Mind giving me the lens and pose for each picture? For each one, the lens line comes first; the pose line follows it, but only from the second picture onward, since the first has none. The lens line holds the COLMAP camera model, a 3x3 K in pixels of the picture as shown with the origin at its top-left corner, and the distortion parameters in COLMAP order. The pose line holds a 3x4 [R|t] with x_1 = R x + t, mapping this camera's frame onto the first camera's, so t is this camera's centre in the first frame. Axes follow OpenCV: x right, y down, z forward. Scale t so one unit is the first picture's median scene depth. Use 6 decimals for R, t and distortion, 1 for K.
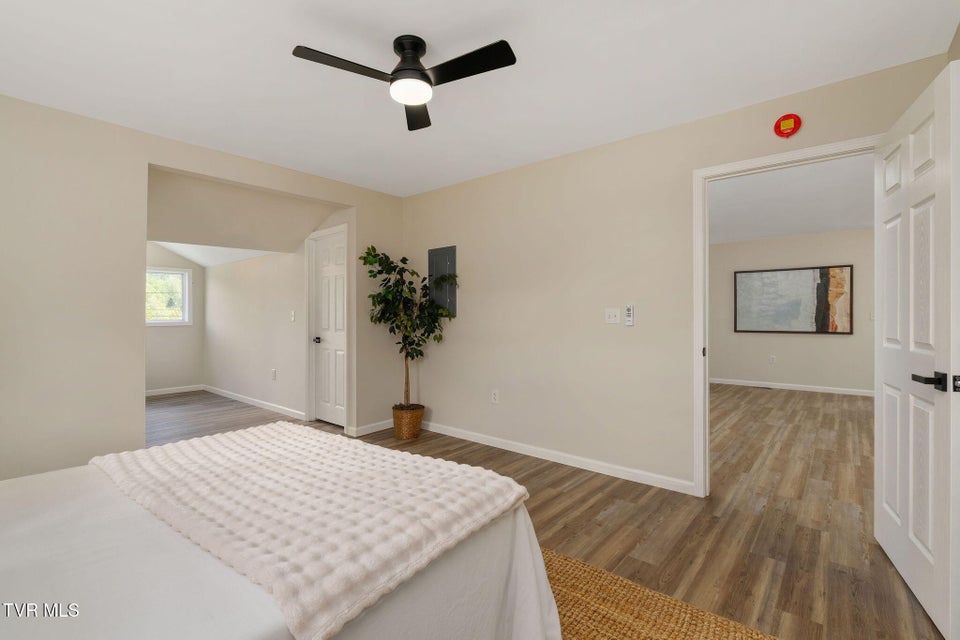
lens RADIAL K [[427.7, 0, 480.0], [0, 427.7, 320.0], [0, 0, 1]] dist [0.001233, 0.000309]
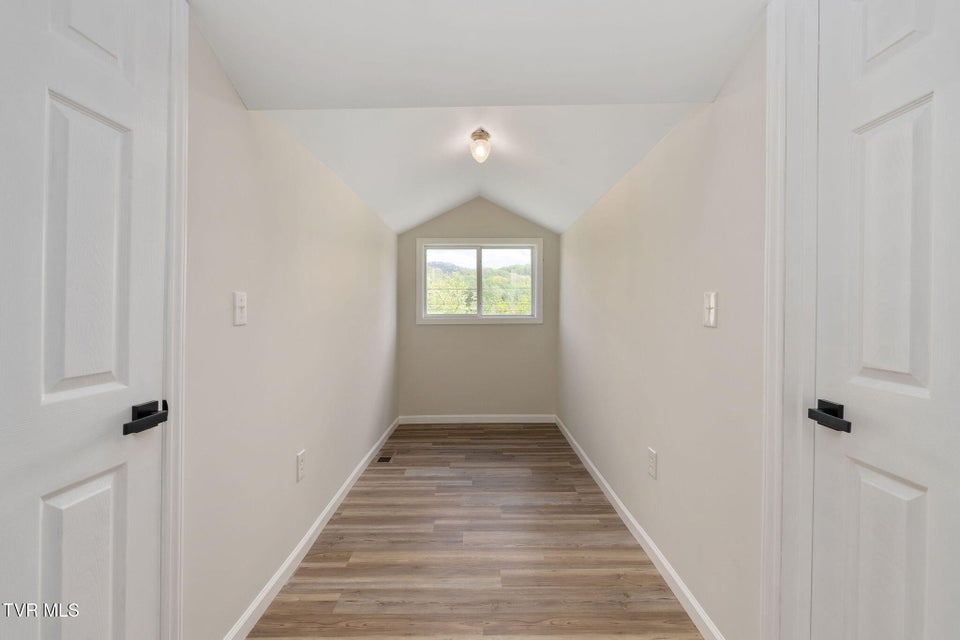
lens RADIAL K [[427.7, 0, 480.0], [0, 427.7, 320.0], [0, 0, 1]] dist [0.001233, 0.000309]
pose [[0.643769, 0.017671, -0.765016, -0.243680], [-0.004671, 0.999805, 0.019163, -0.005285], [0.765206, -0.008764, 0.643726, 0.533107]]
